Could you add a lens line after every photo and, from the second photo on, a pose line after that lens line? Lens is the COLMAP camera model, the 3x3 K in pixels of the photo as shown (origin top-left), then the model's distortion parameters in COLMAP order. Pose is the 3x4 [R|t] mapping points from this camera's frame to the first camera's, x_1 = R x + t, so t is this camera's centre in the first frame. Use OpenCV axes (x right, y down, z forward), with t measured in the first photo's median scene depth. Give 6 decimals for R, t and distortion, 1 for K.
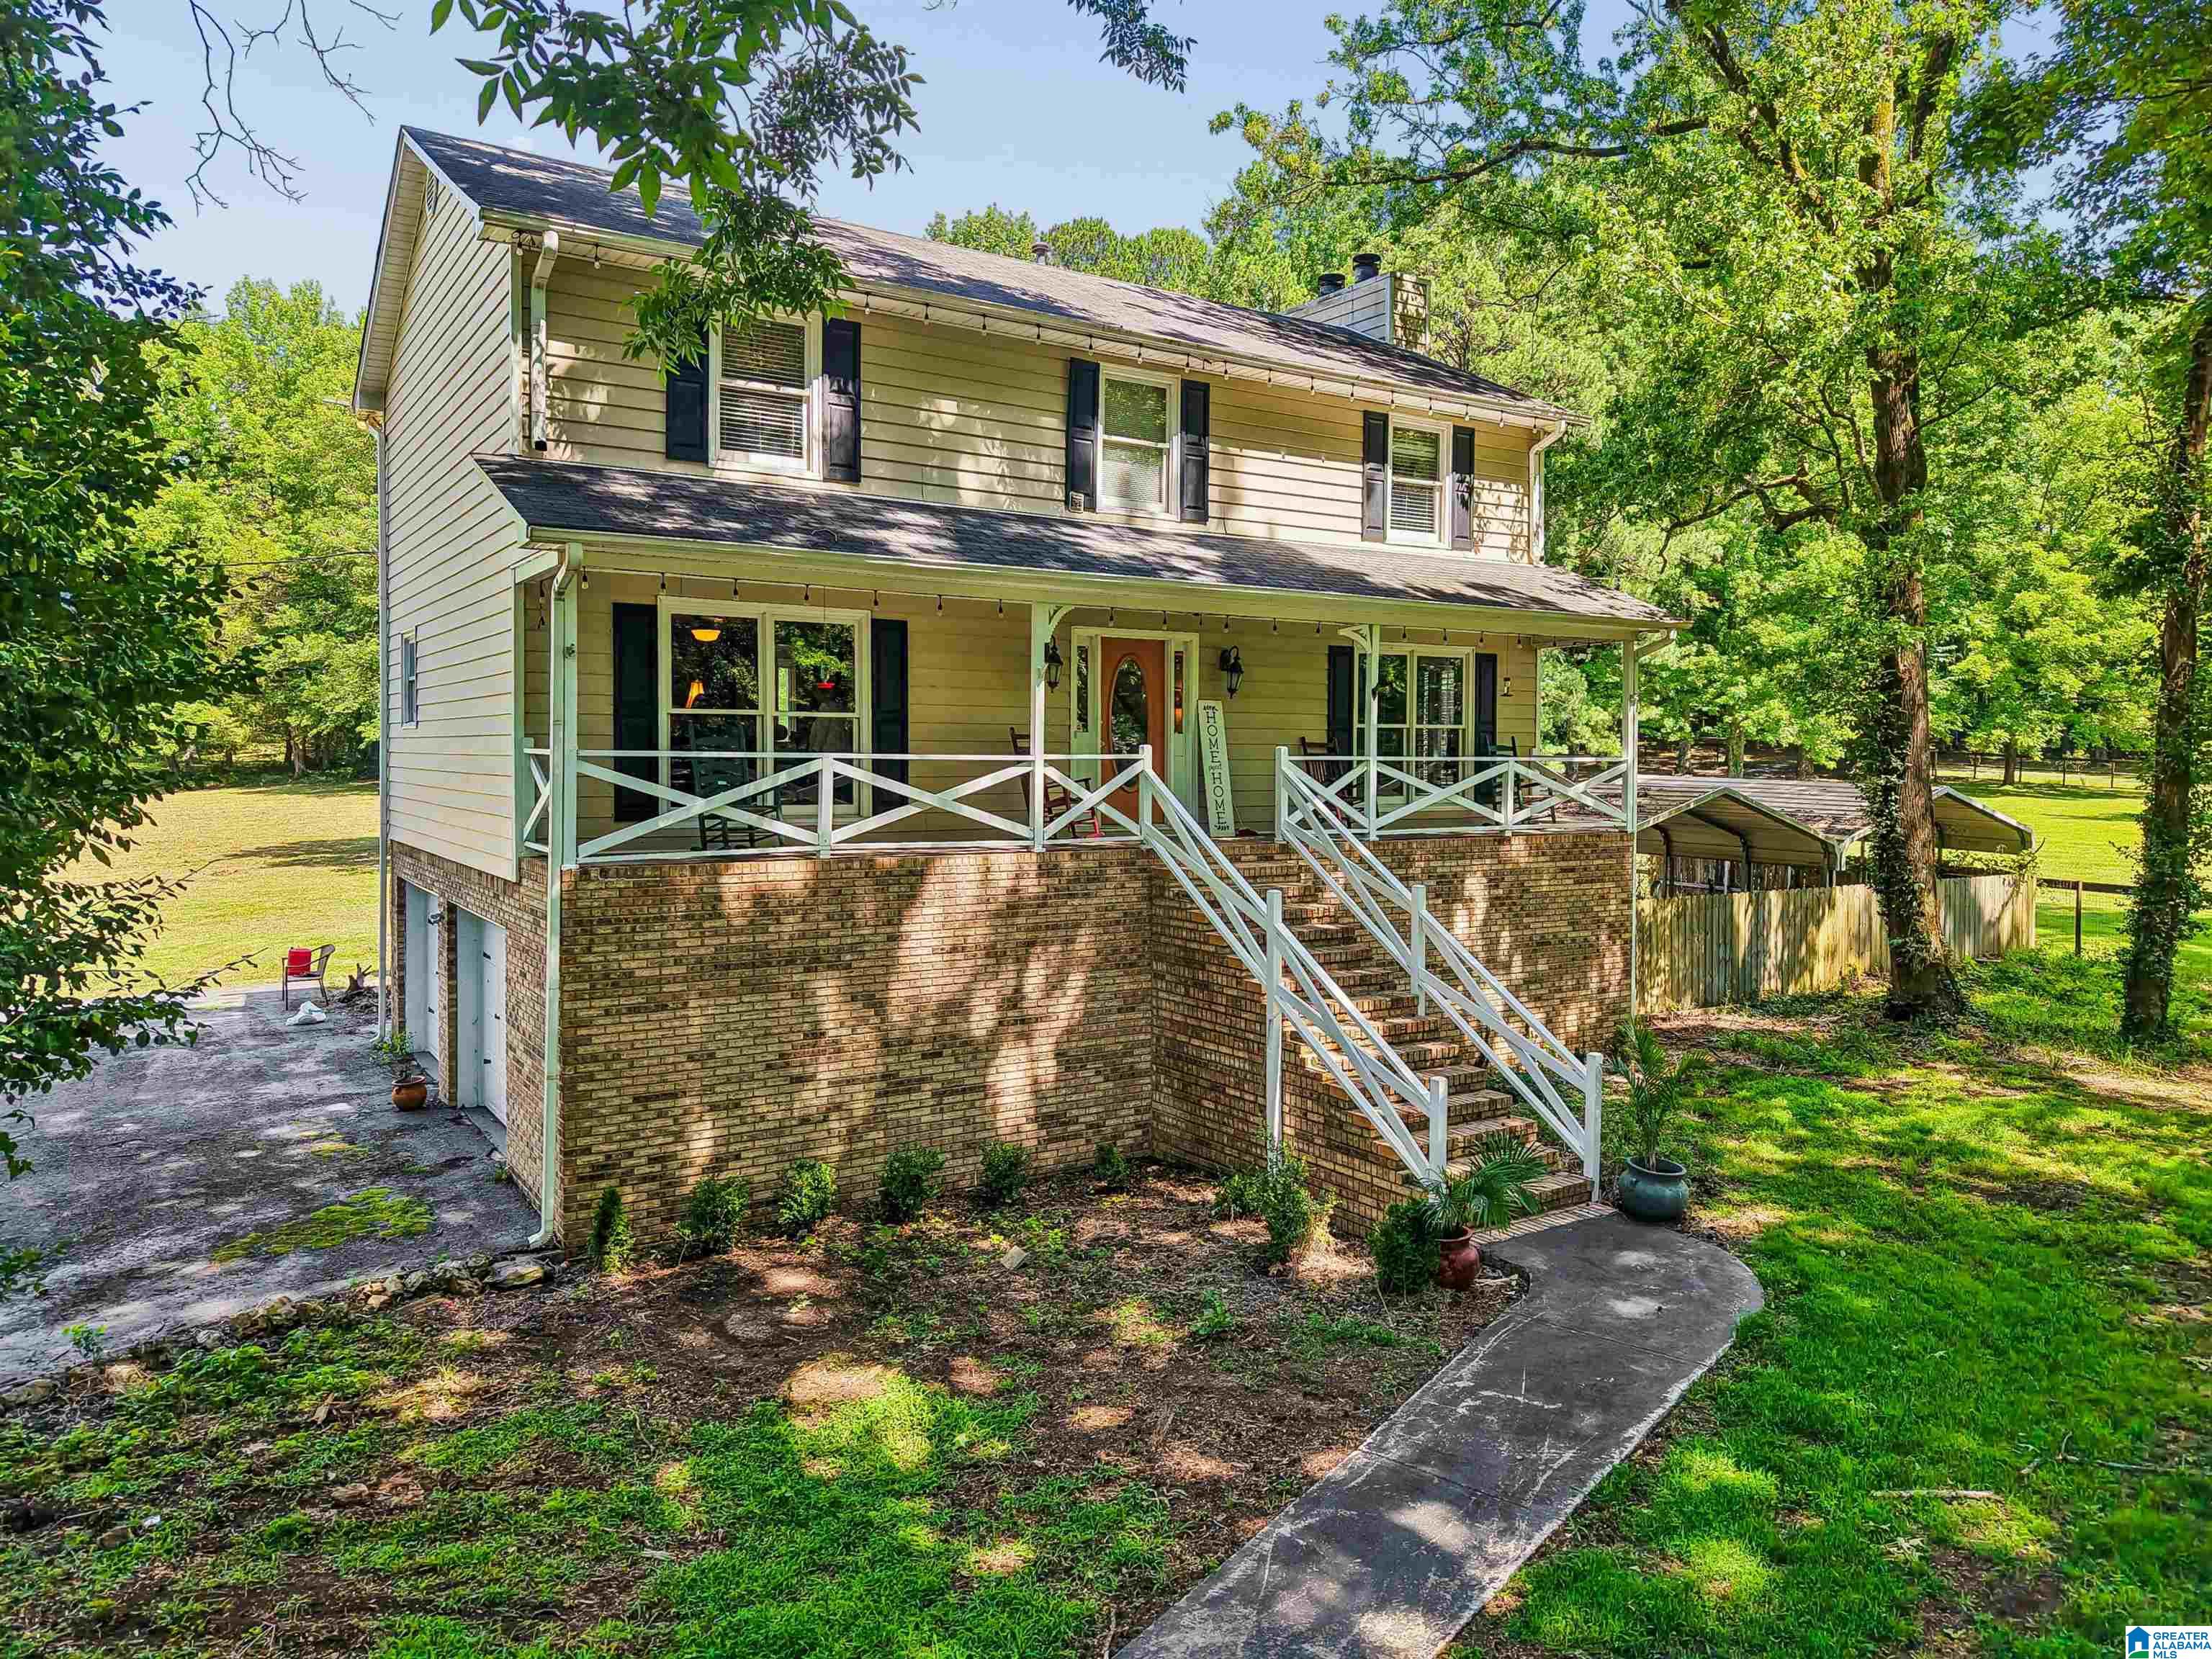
lens RADIAL K [[1480.7, 0, 1115.6], [0, 1480.7, 810.9], [0, 0, 1]] dist [0.005617, -0.003278]
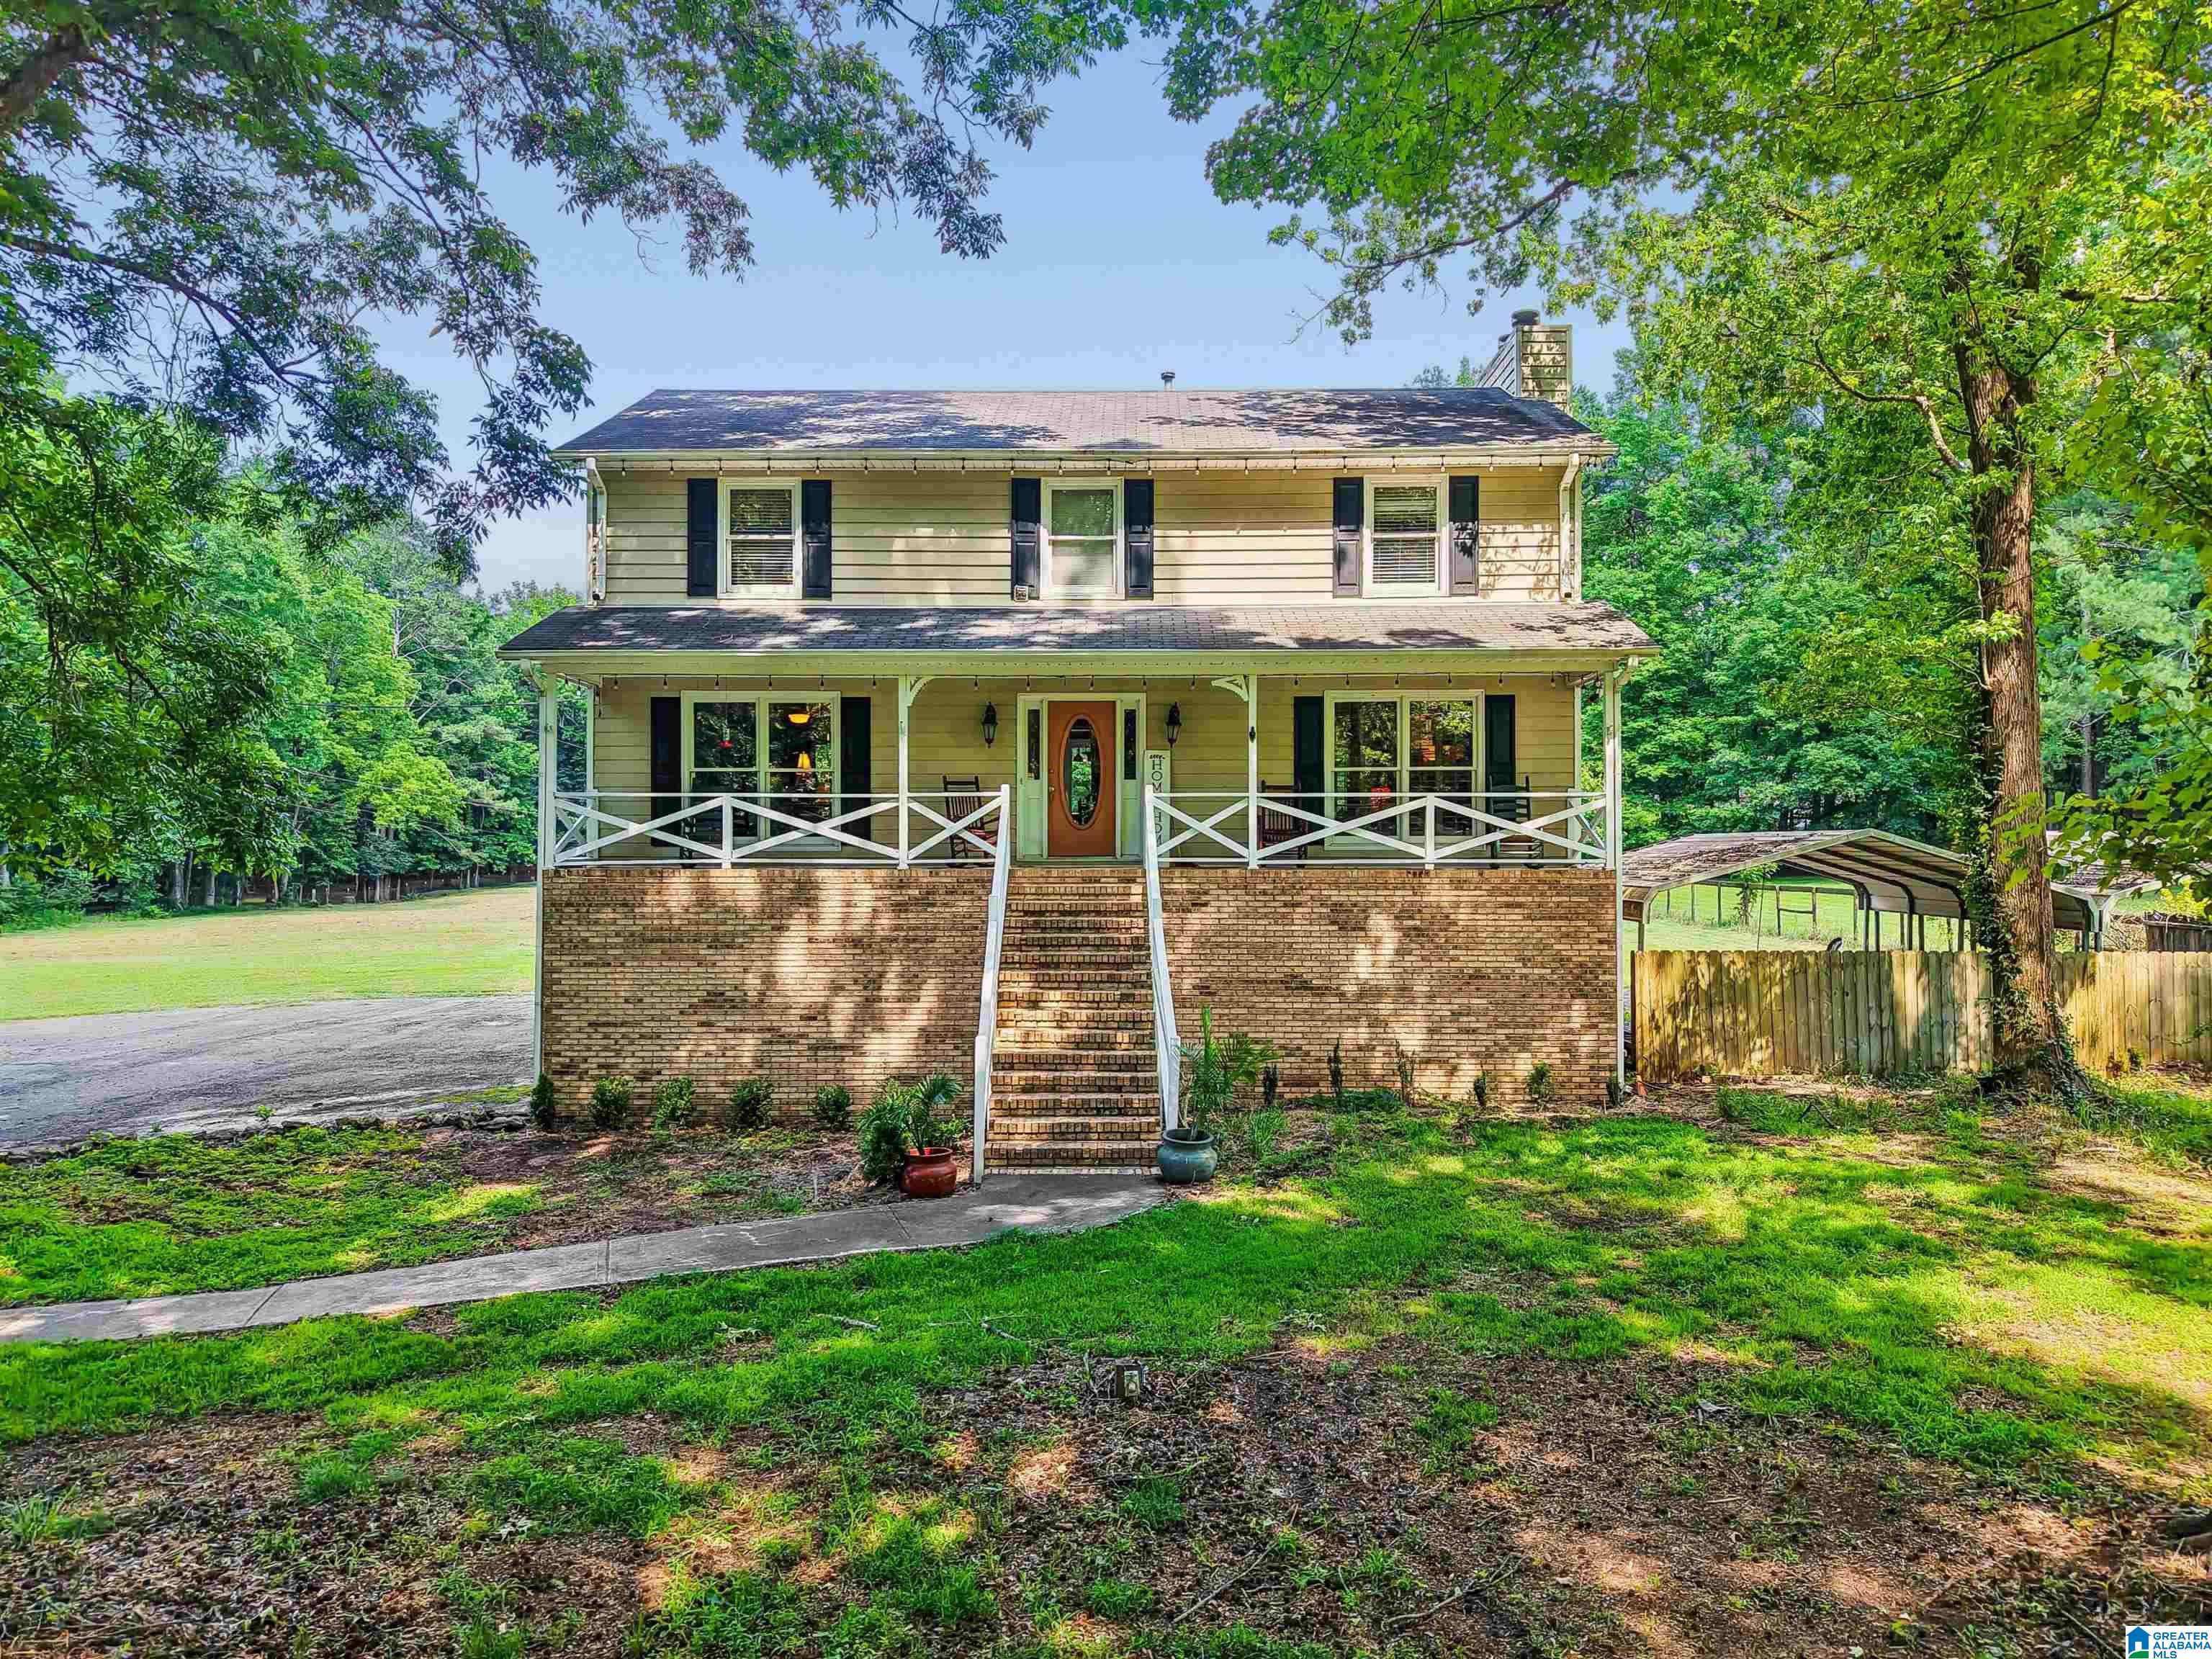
lens RADIAL K [[1538.4, 0, 1143.2], [0, 1538.4, 862.5], [0, 0, 1]] dist [0.008514, 0.003906]
pose [[0.833205, -0.010122, -0.552871, 0.736377], [-0.015686, 0.998997, -0.041930, 0.064316], [0.552741, 0.043609, 0.832211, 0.003974]]
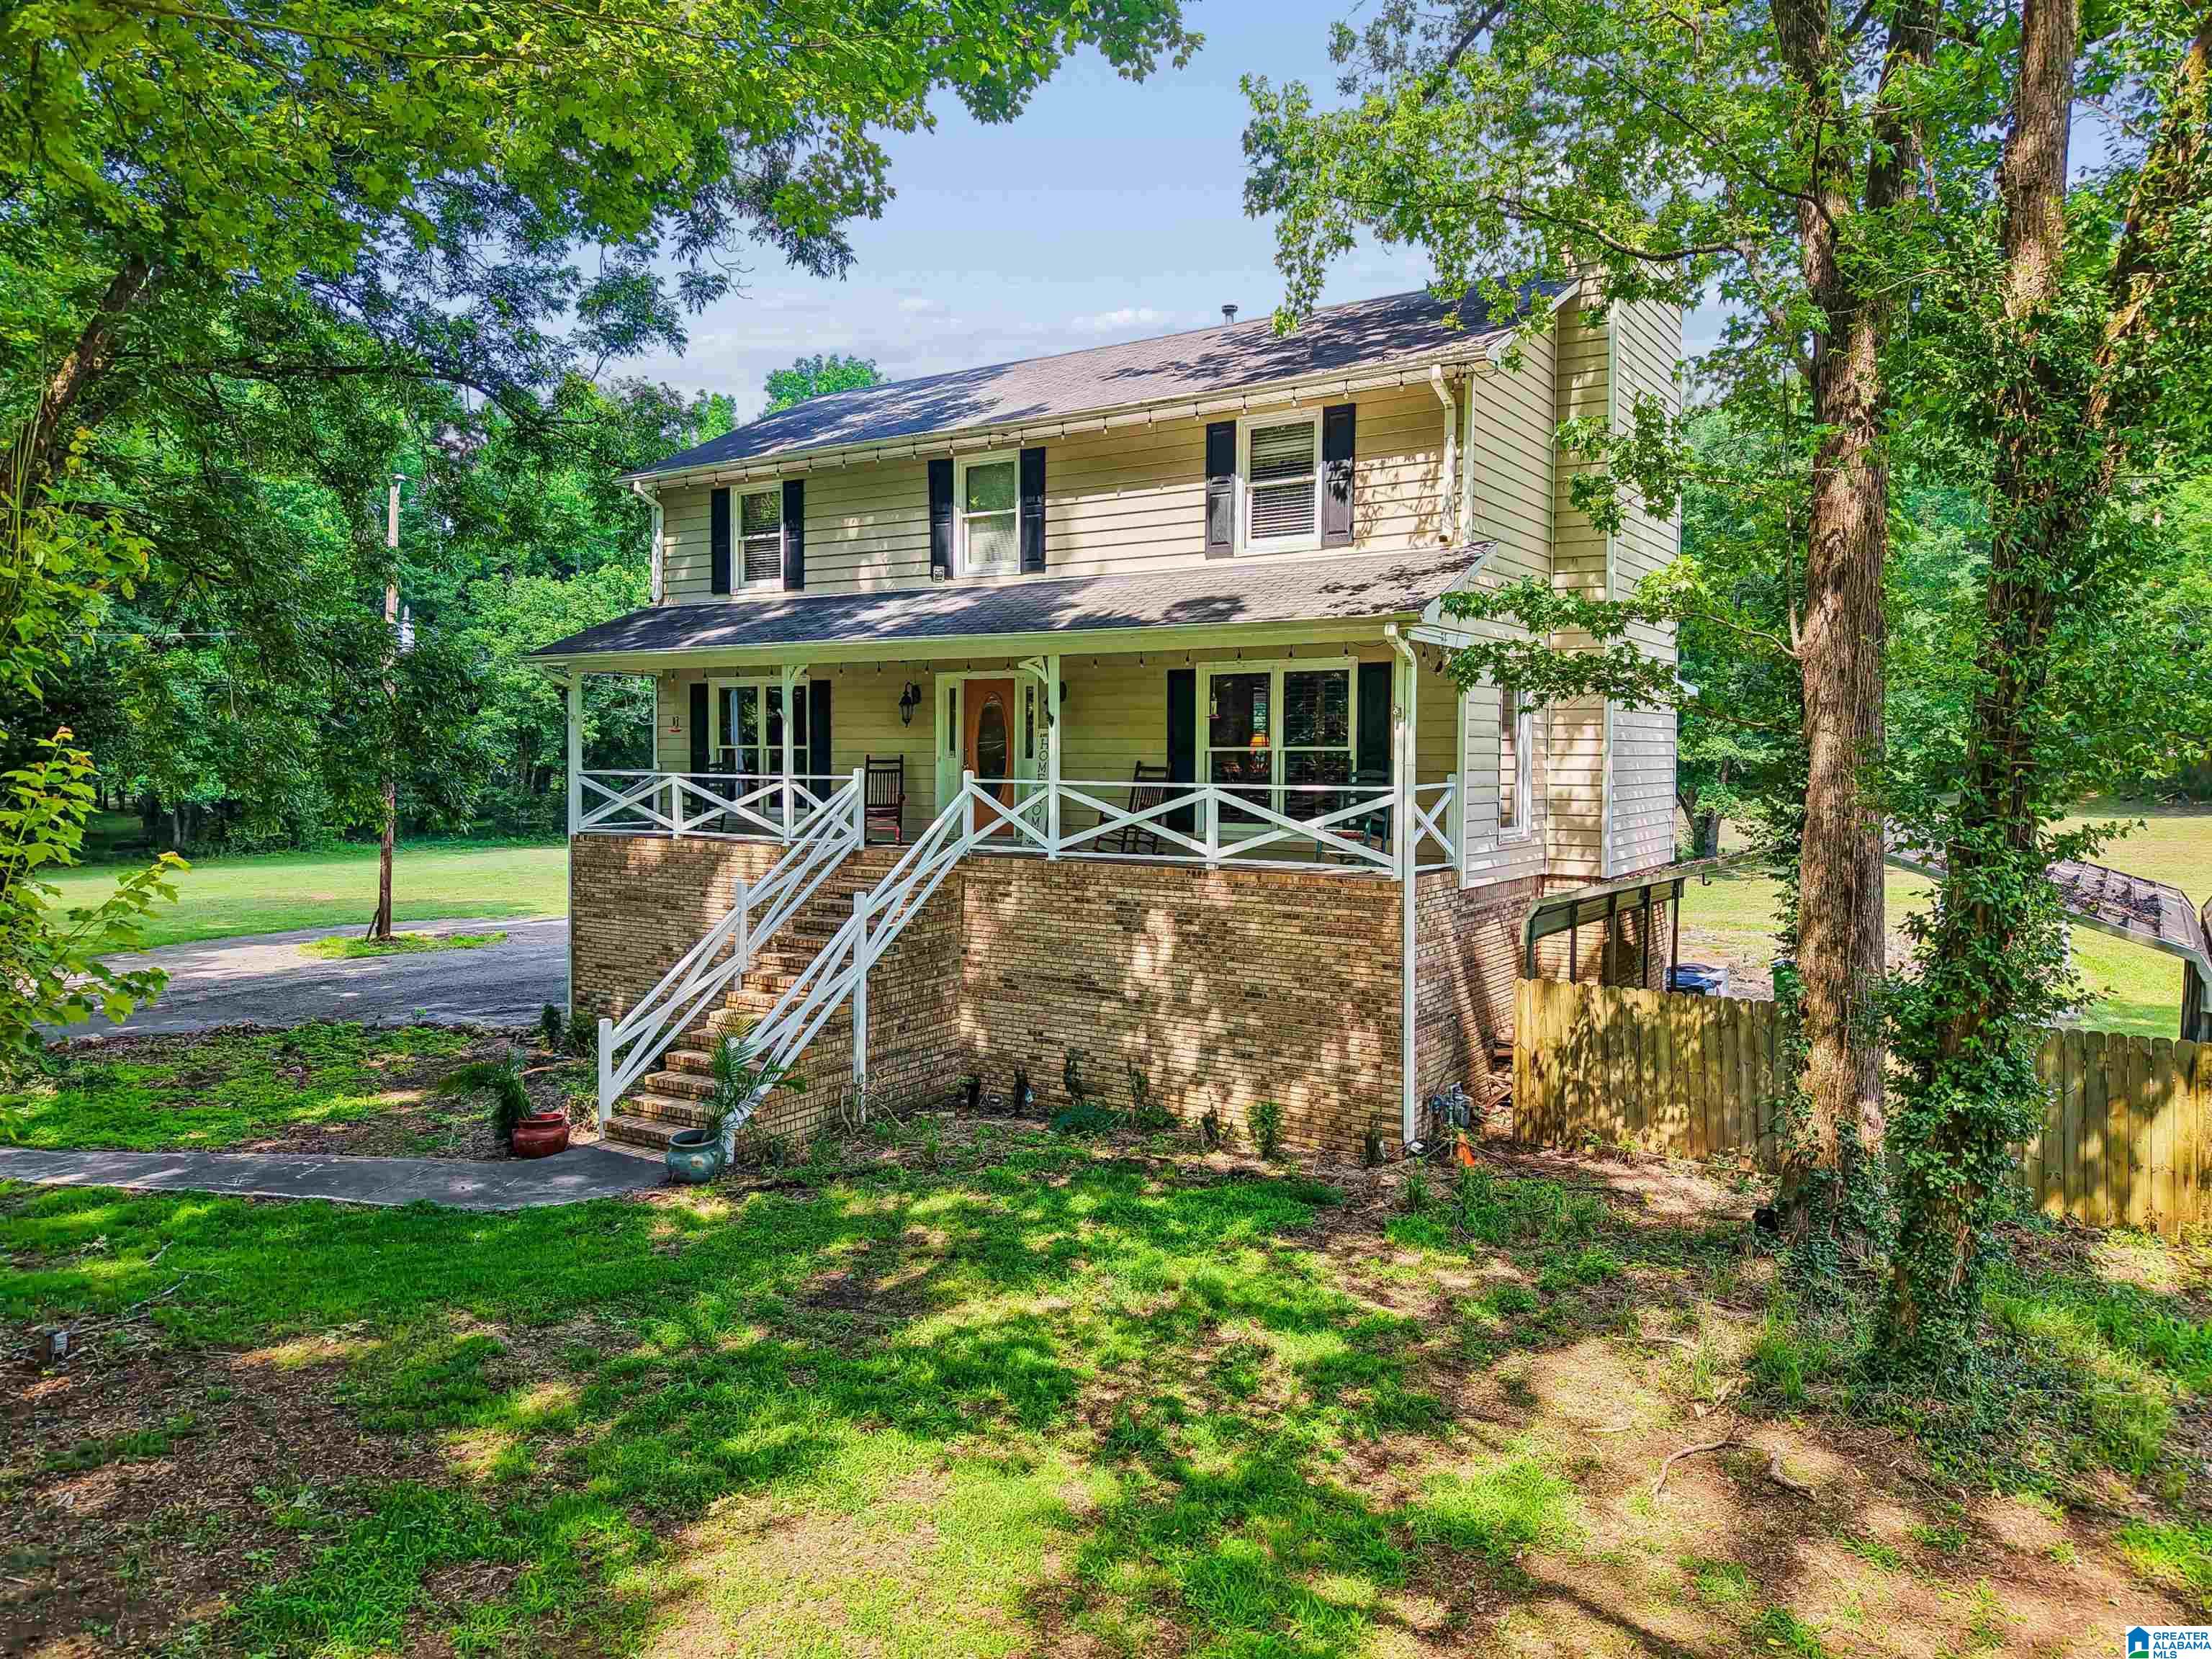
lens RADIAL K [[1543.9, 0, 1106.0], [0, 1543.9, 829.5], [0, 0, 1]] dist [0.021701, -0.003692]
pose [[0.385074, 0.035290, -0.922211, 1.193667], [-0.046180, 0.998754, 0.018937, -0.024093], [0.921730, 0.035296, 0.386224, 0.613937]]
